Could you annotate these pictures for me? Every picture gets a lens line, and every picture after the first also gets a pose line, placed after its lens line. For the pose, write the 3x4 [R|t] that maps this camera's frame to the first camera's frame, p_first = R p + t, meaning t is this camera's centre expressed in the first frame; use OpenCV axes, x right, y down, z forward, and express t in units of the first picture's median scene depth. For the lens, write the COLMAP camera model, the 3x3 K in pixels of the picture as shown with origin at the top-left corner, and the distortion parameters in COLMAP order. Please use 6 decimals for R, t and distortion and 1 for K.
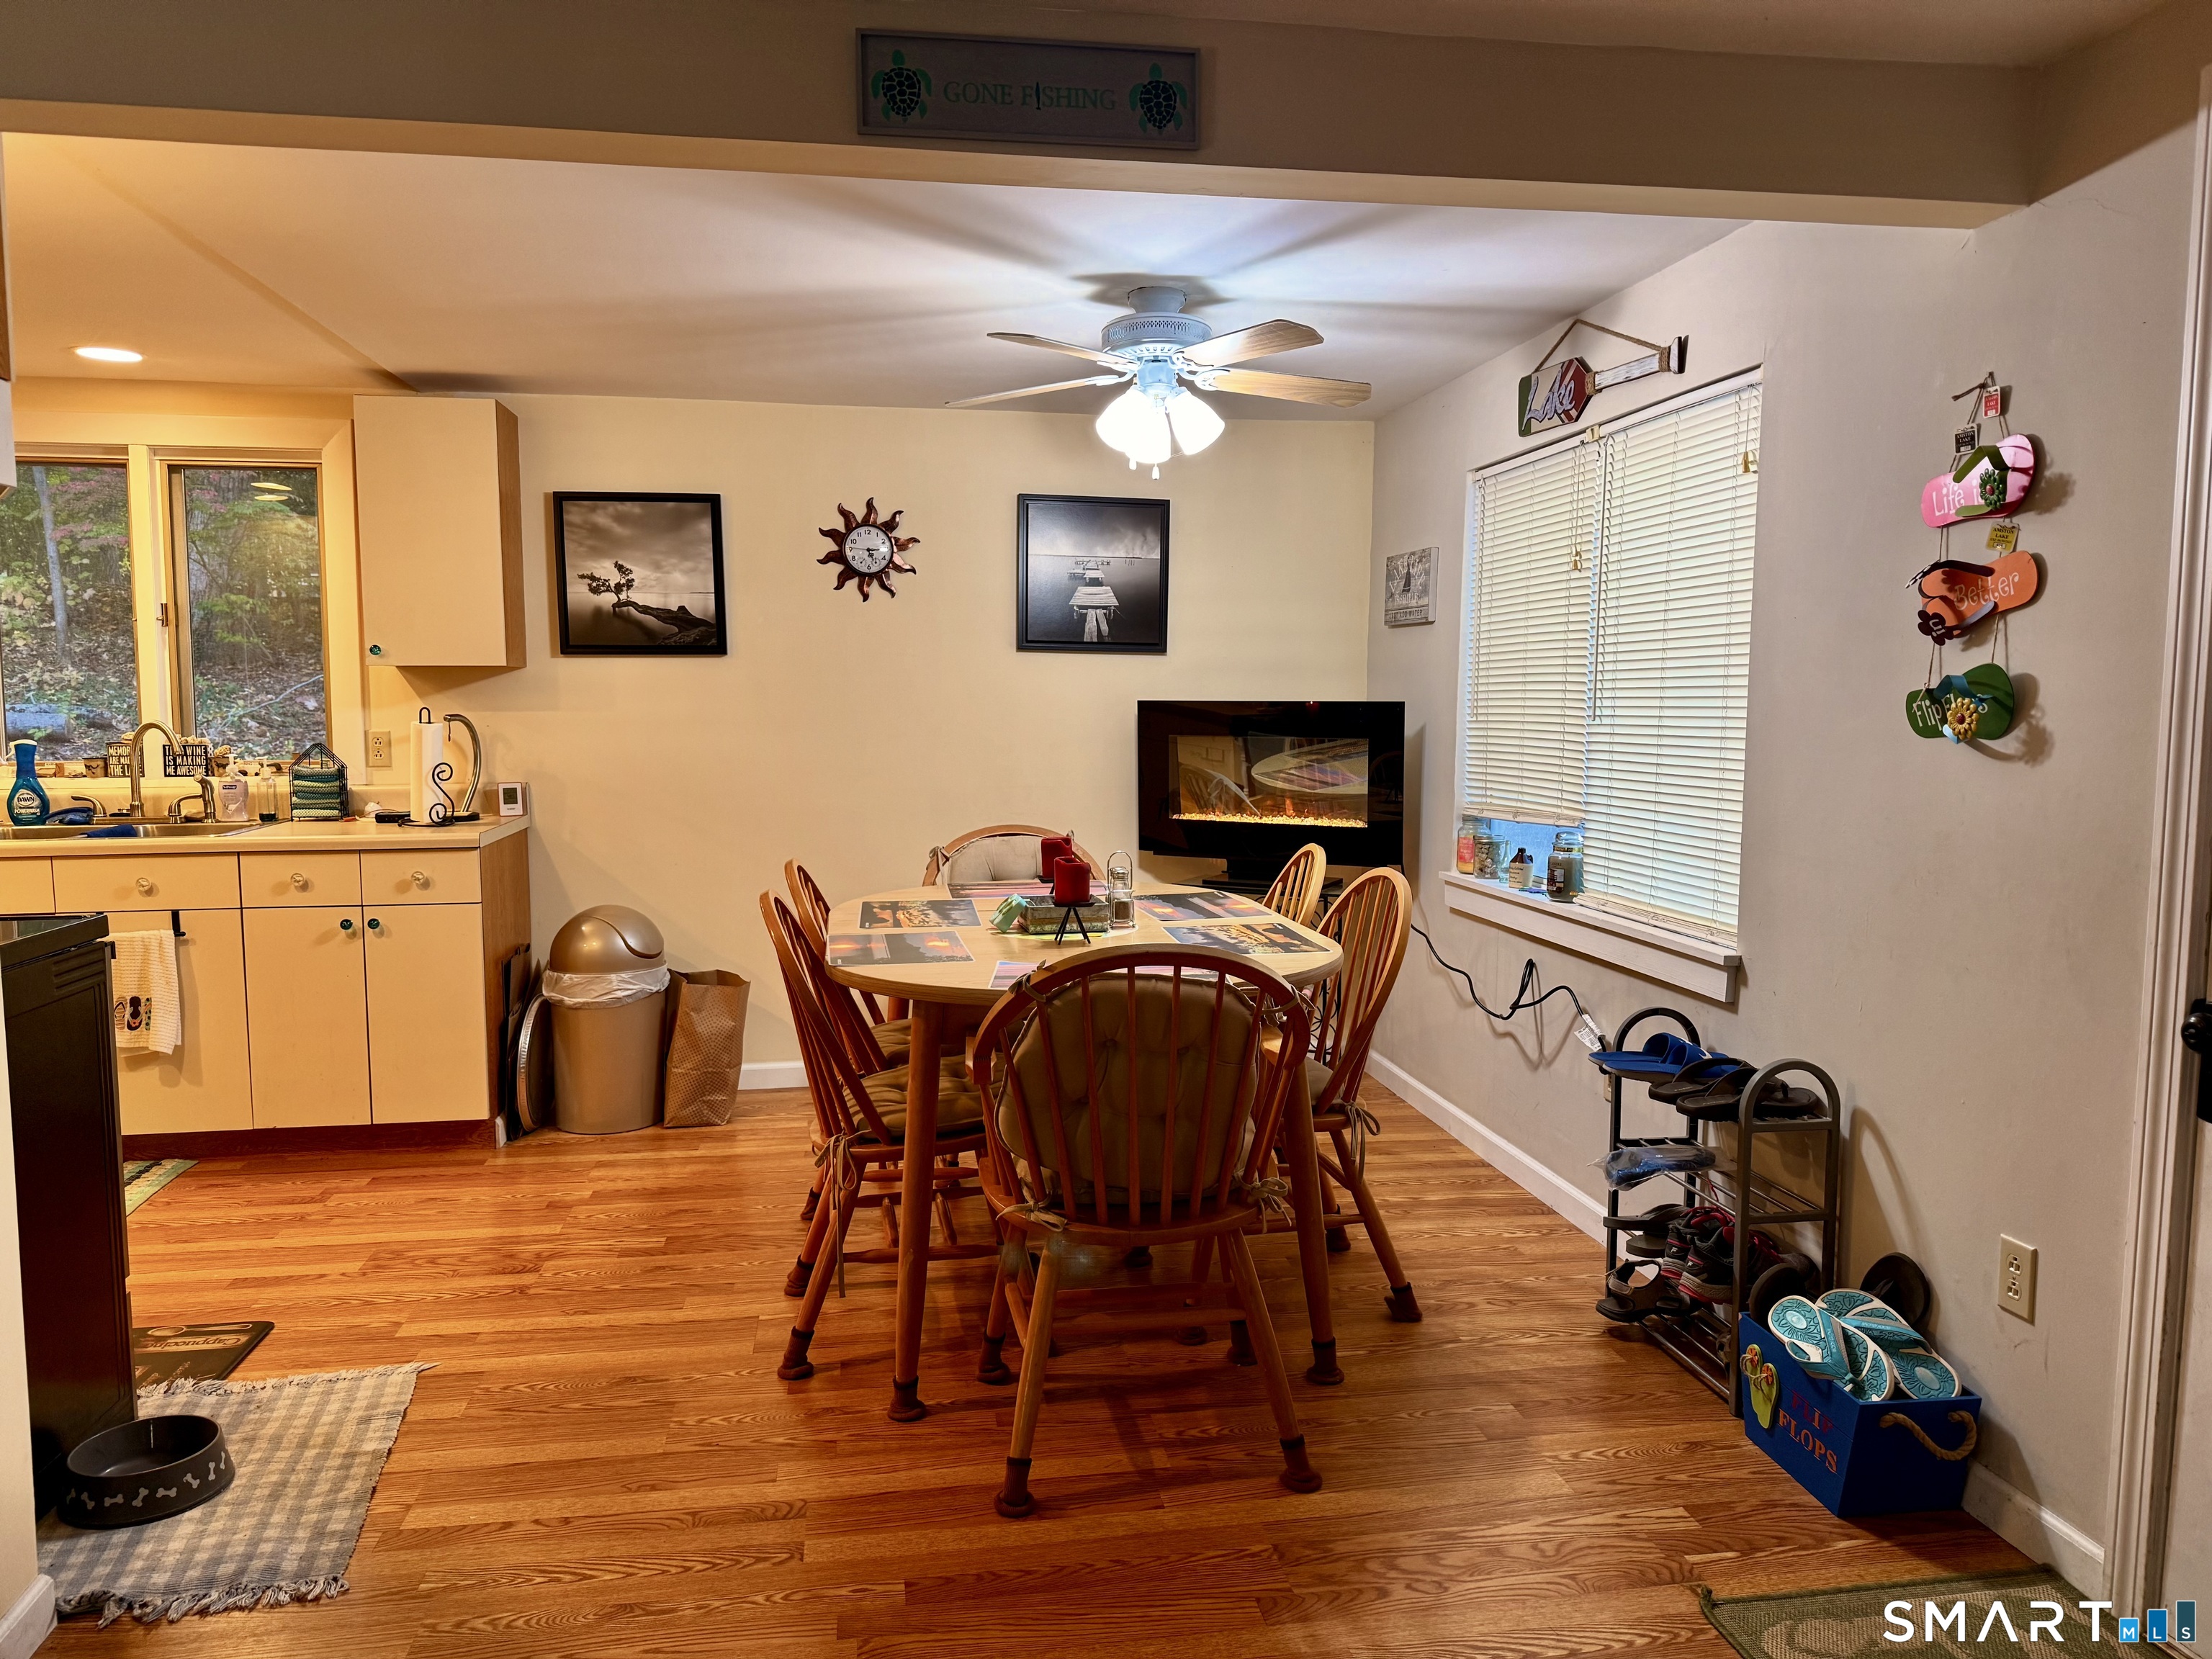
lens RADIAL K [[1544.7, 0, 1103.8], [0, 1544.7, 825.2], [0, 0, 1]] dist [0.067688, -0.086410]
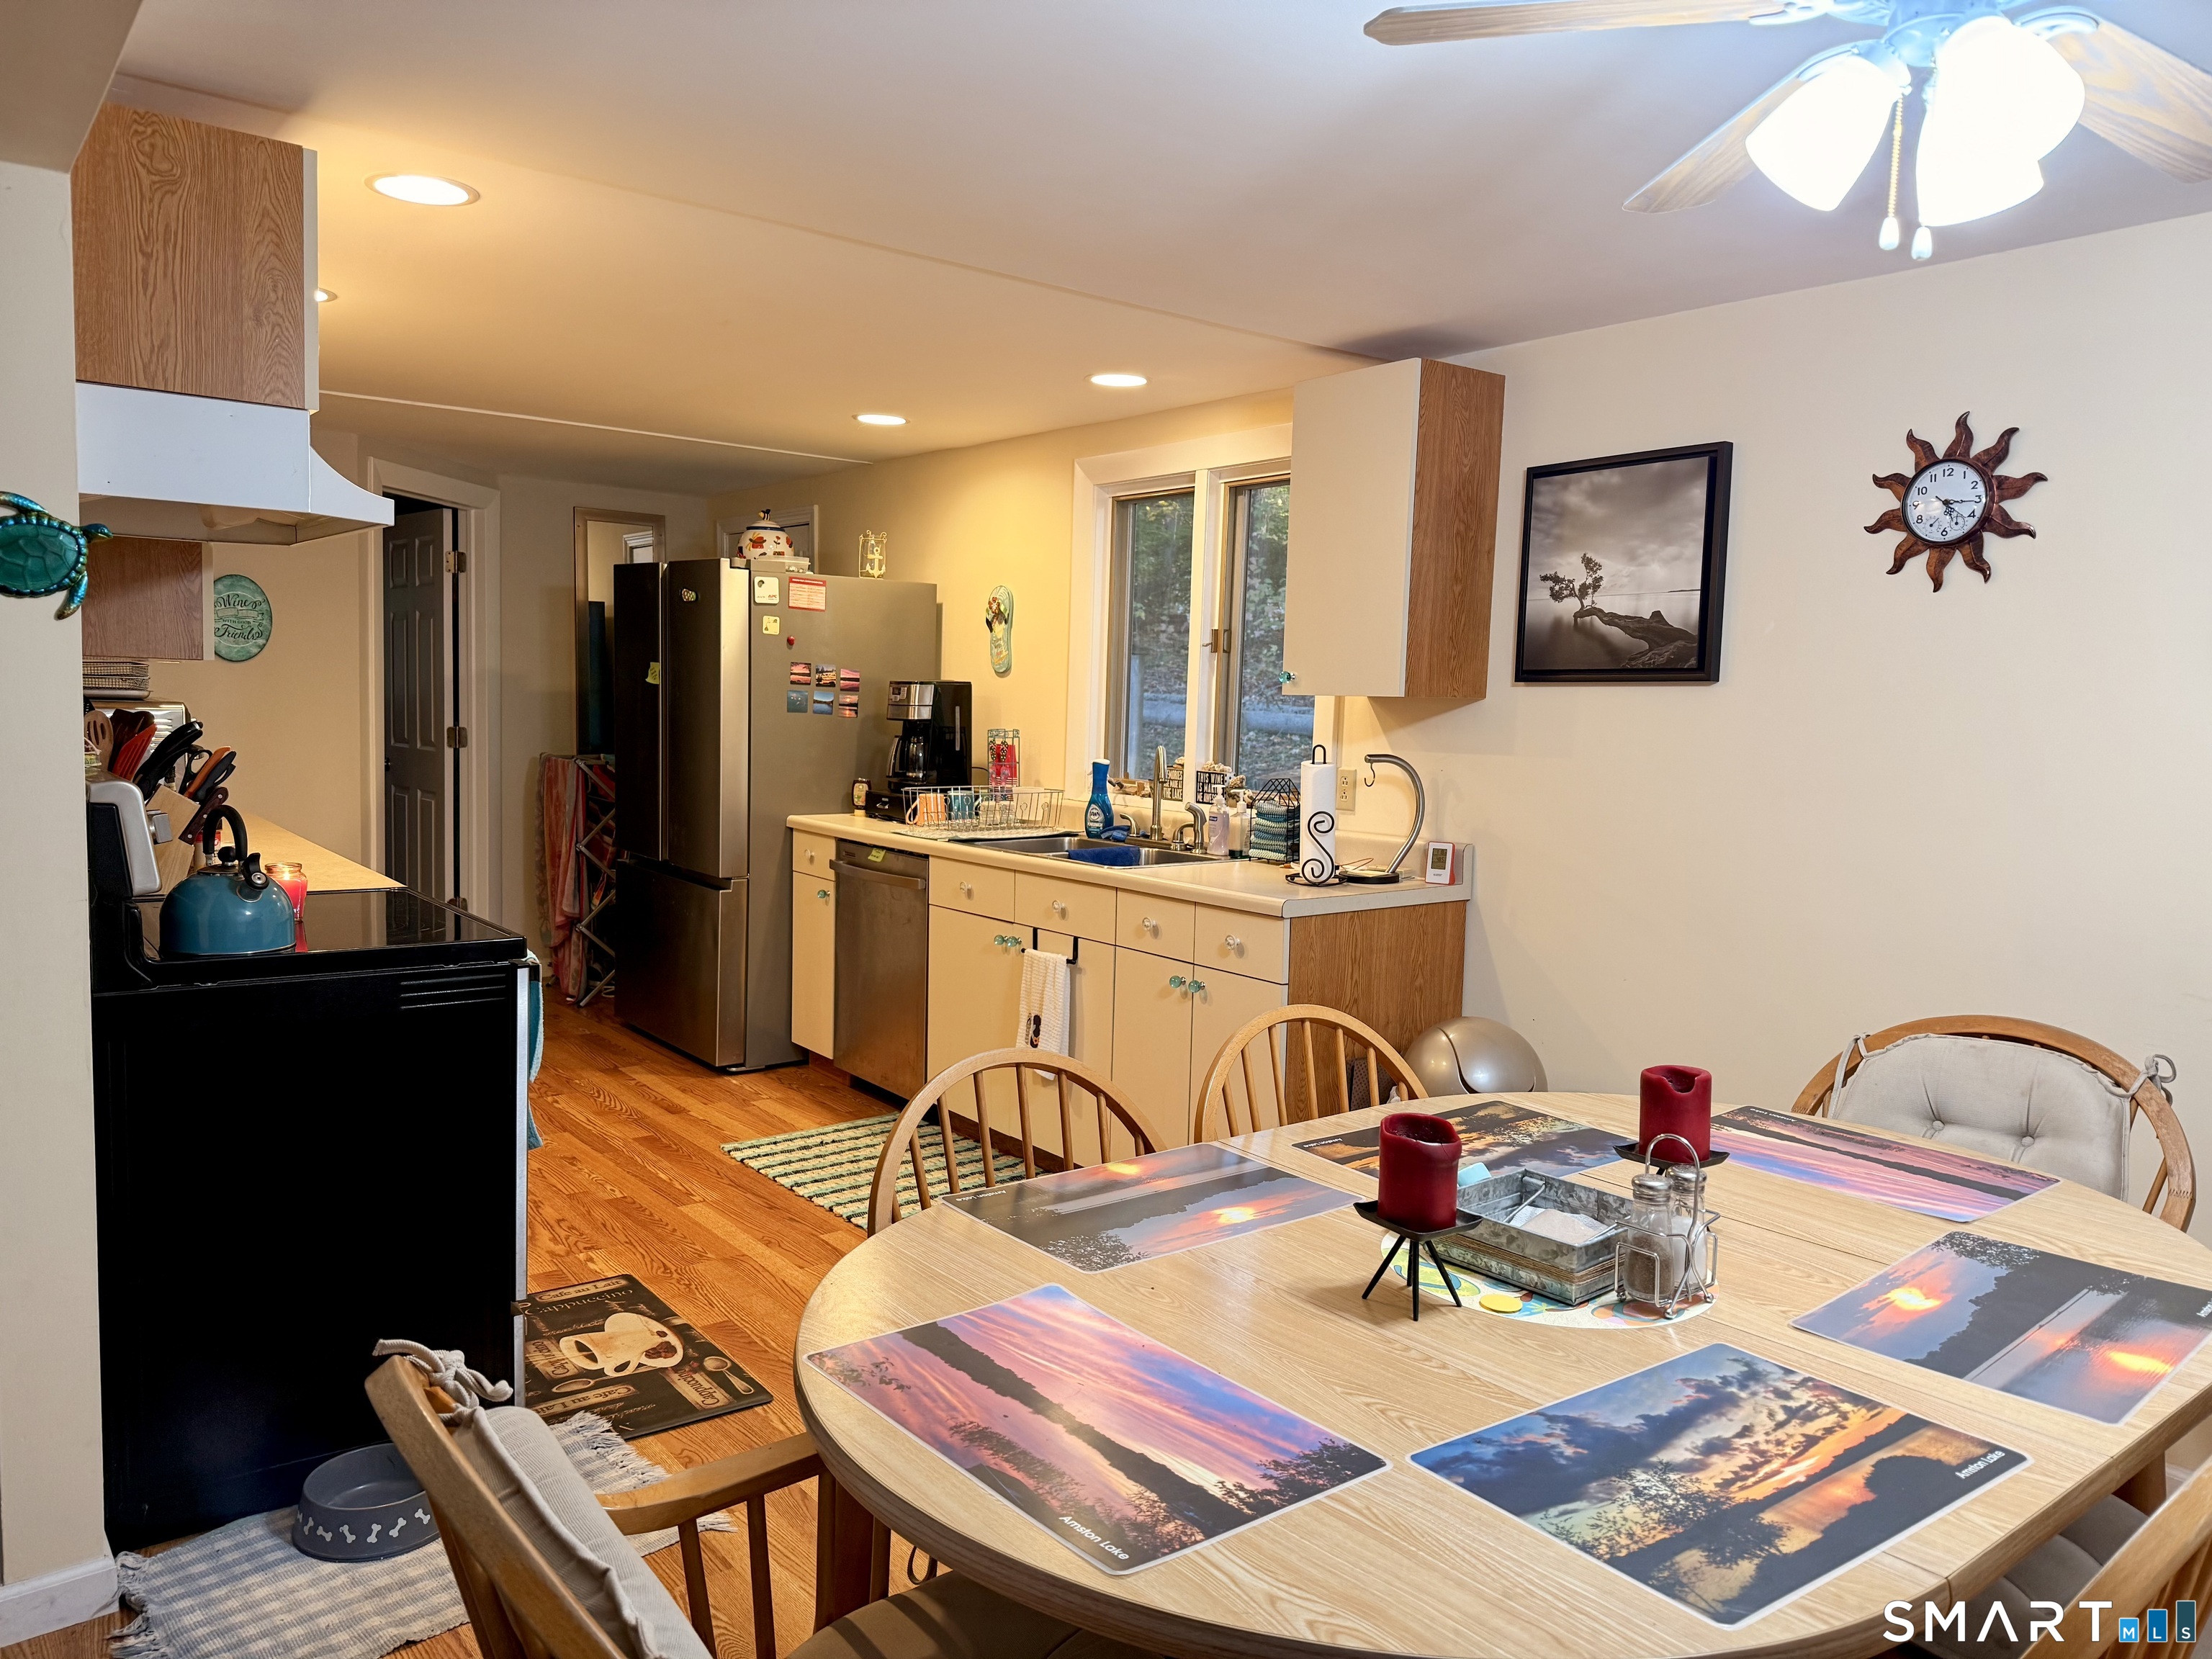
lens RADIAL K [[1544.7, 0, 1094.1], [0, 1544.7, 837.8], [0, 0, 1]] dist [0.067688, -0.086410]
pose [[0.475823, 0.095908, -0.874296, 0.227905], [-0.093168, 0.993940, 0.058328, -0.058165], [0.874592, 0.053702, 0.481876, 0.453138]]
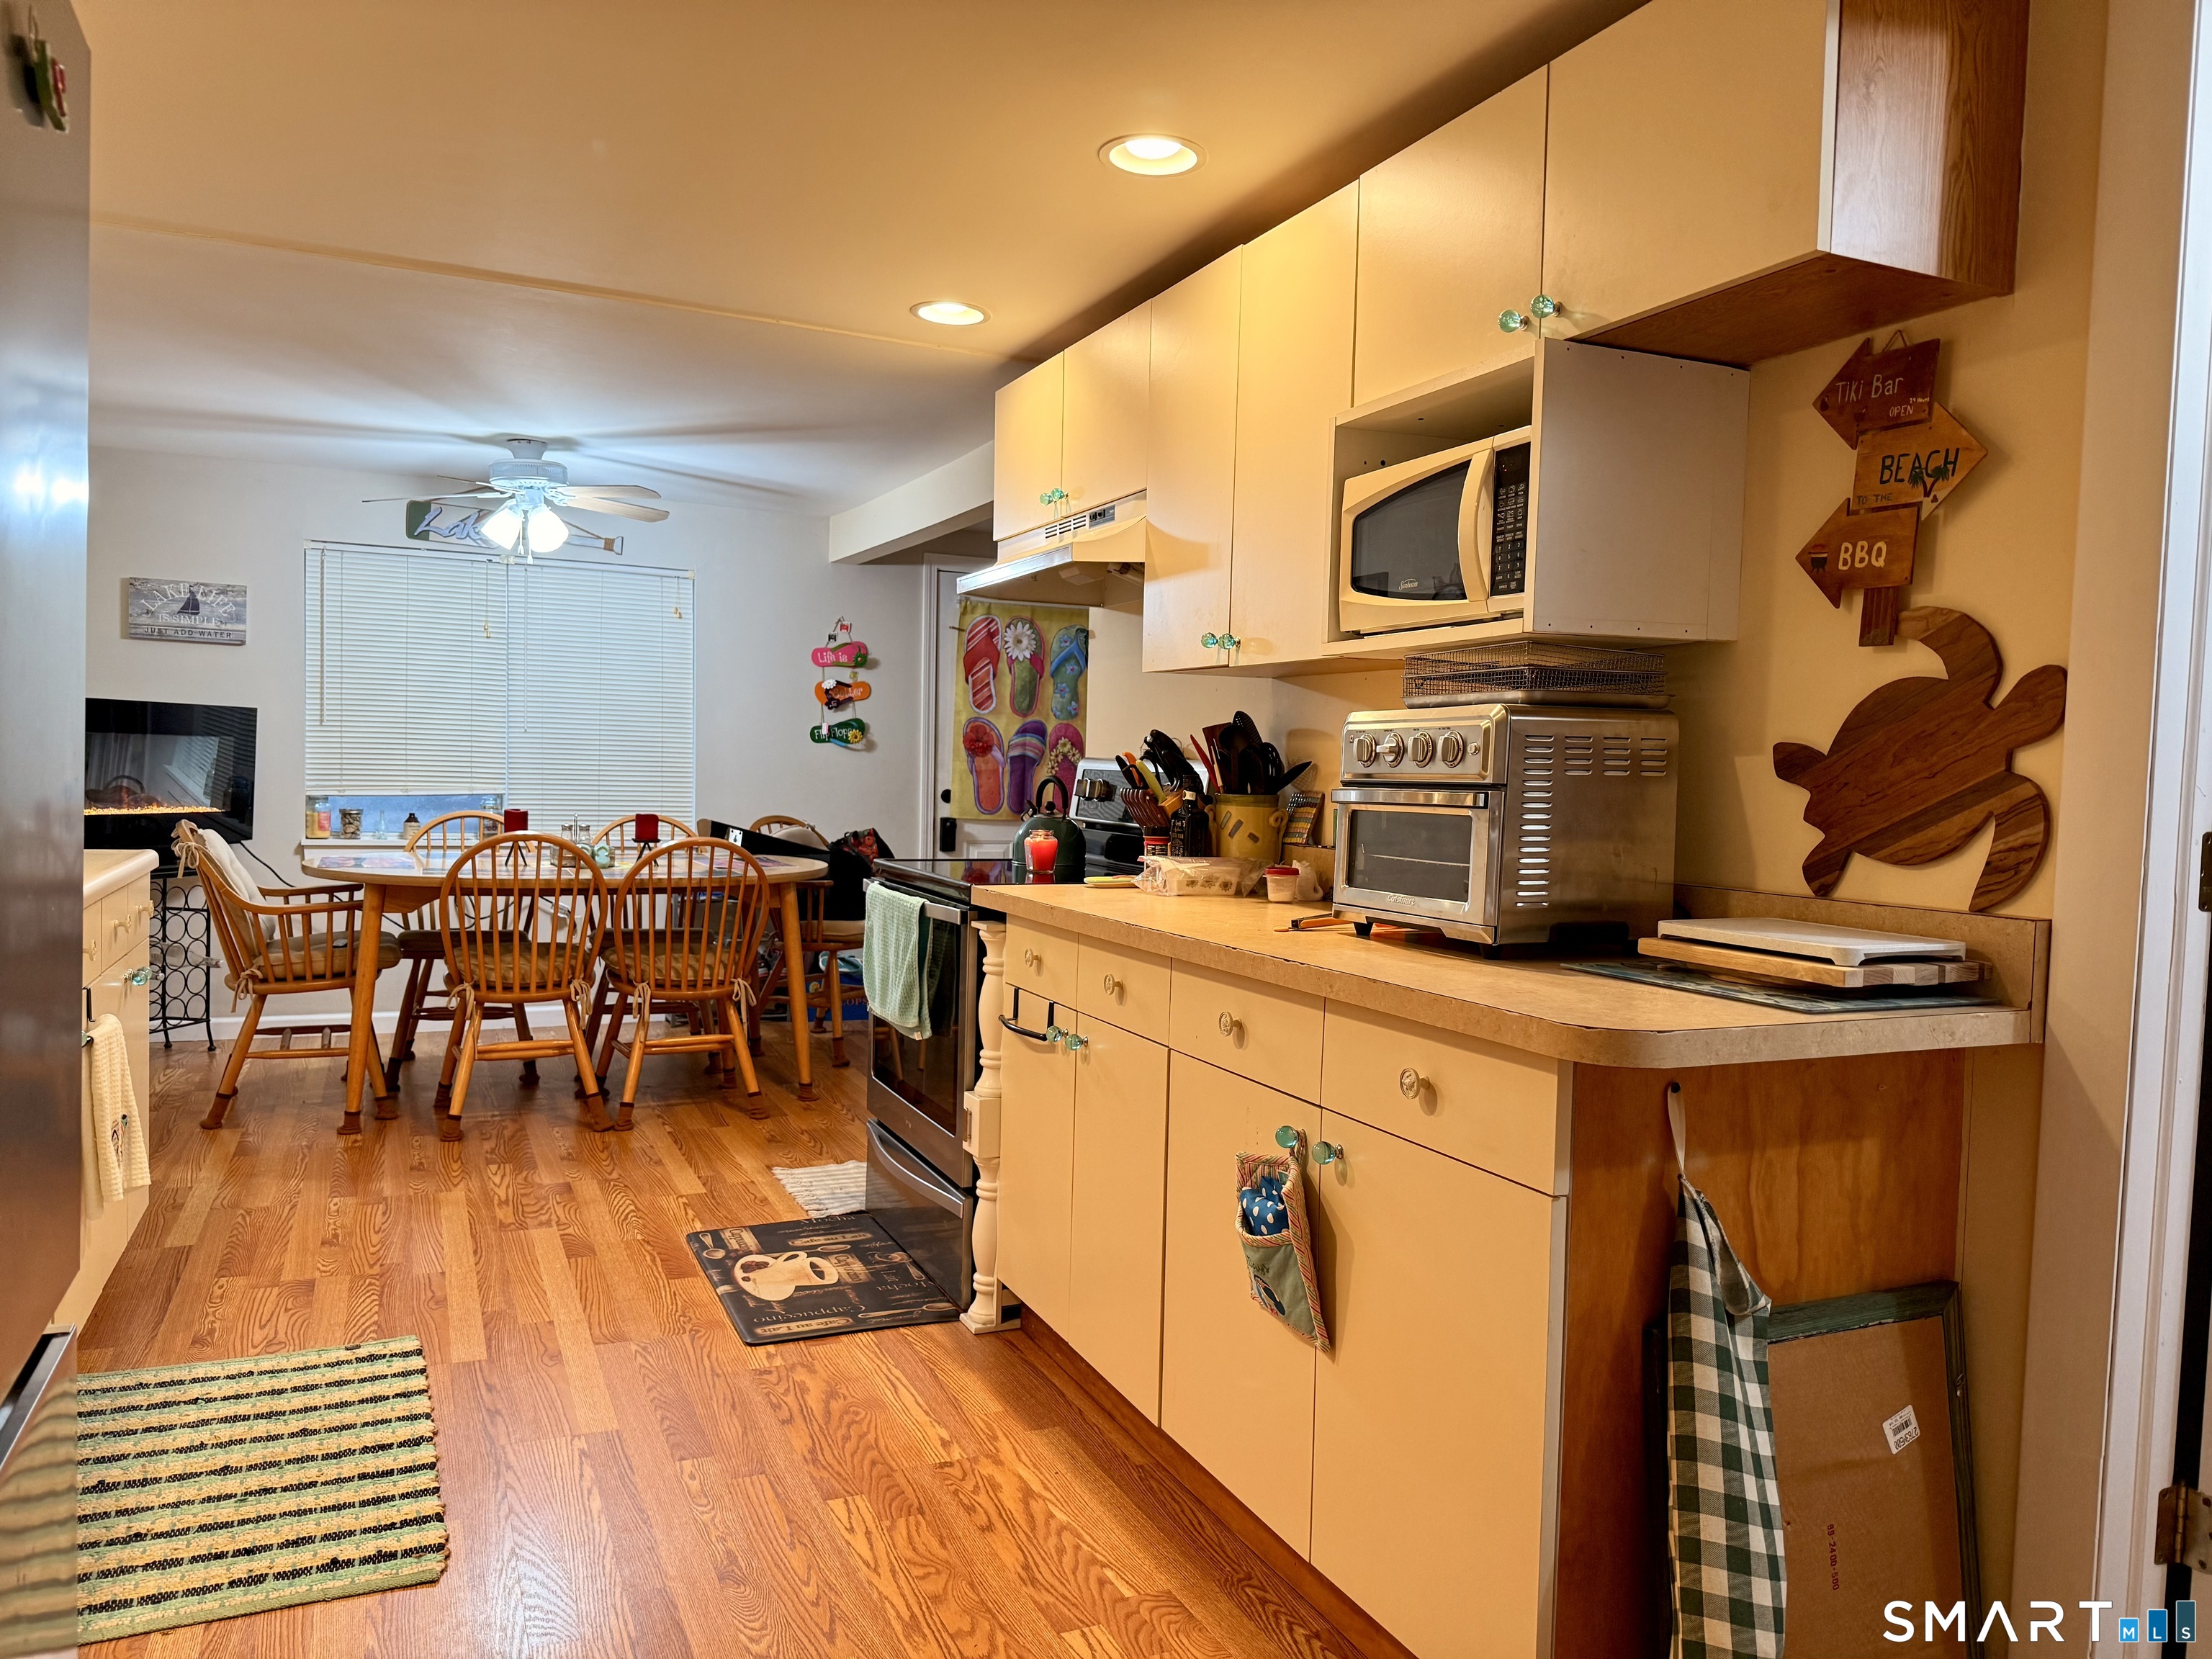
lens RADIAL K [[1544.7, 0, 1109.2], [0, 1544.7, 851.7], [0, 0, 1]] dist [0.067688, -0.086410]
pose [[-0.256289, -0.063802, 0.964492, -1.149330], [0.048397, 0.995721, 0.078728, -0.029316], [-0.965388, 0.066856, -0.252105, 0.632737]]
